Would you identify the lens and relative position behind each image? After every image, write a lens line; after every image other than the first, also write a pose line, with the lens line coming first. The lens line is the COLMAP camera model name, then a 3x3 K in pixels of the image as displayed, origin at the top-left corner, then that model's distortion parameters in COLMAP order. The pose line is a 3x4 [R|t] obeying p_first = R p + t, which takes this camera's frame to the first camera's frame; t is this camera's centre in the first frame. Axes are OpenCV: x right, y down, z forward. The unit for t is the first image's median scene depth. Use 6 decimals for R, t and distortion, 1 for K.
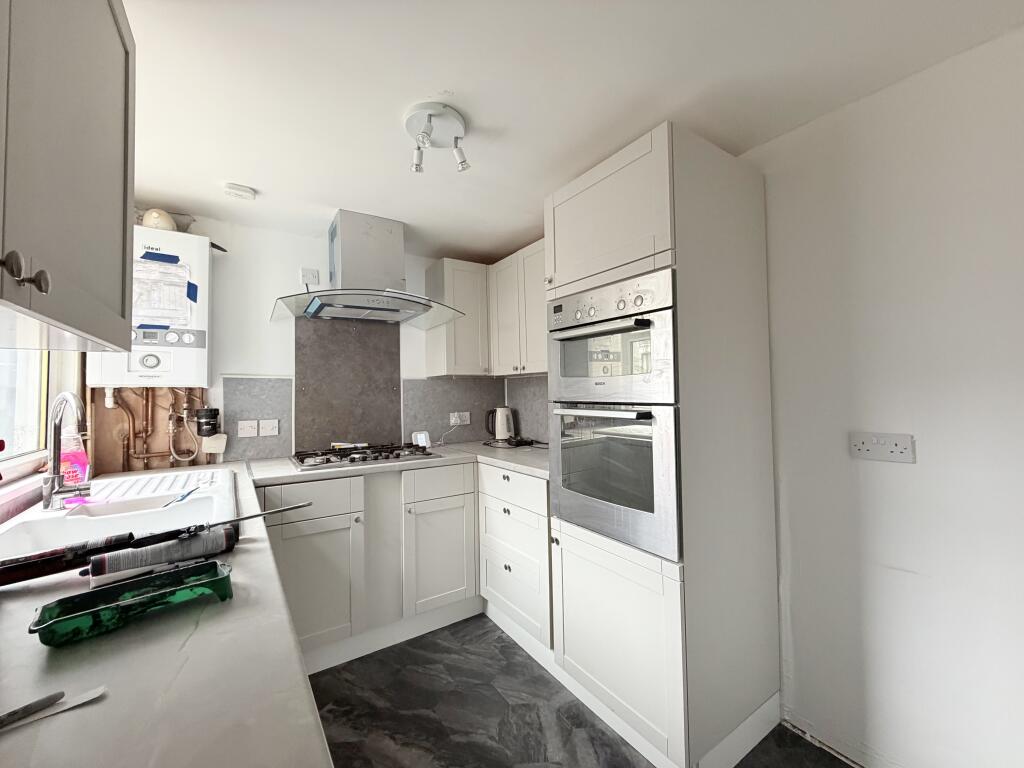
lens RADIAL K [[407.0, 0, 507.1], [0, 407.0, 383.6], [0, 0, 1]] dist [0.001056, 0.000113]
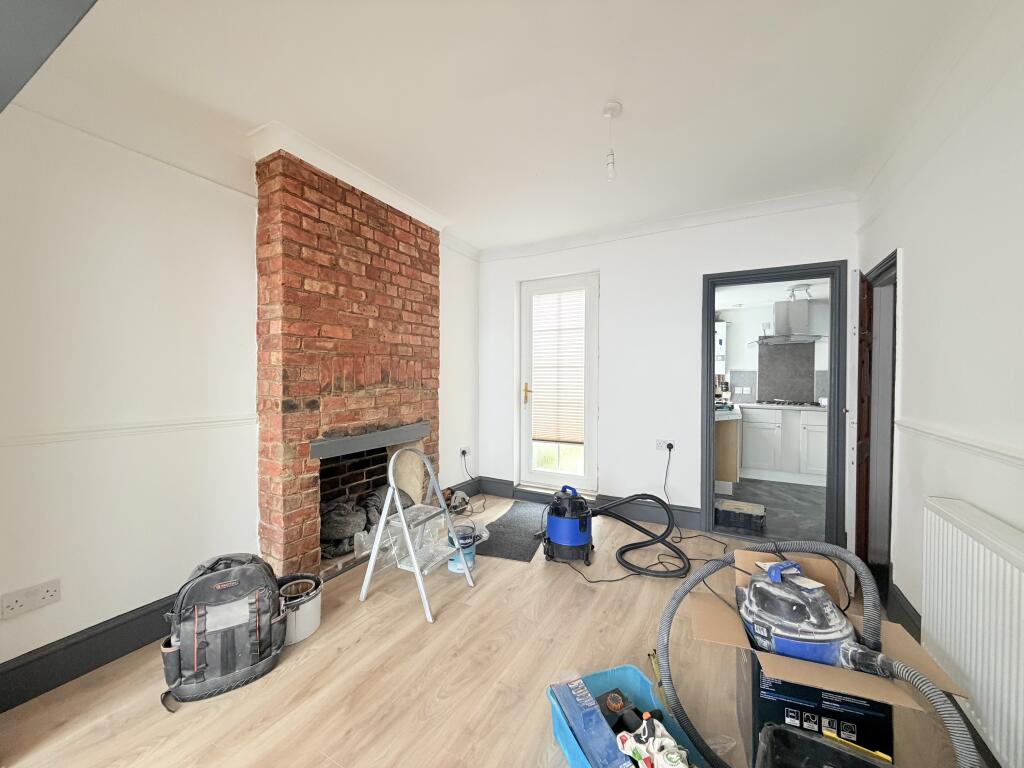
lens RADIAL K [[407.0, 0, 509.1], [0, 407.0, 384.4], [0, 0, 1]] dist [0.001056, 0.000113]
pose [[0.449729, 0.028527, -0.892709, 1.009138], [0.009379, 0.999284, 0.036658, -0.035597], [0.893116, -0.024859, 0.449139, -1.455053]]
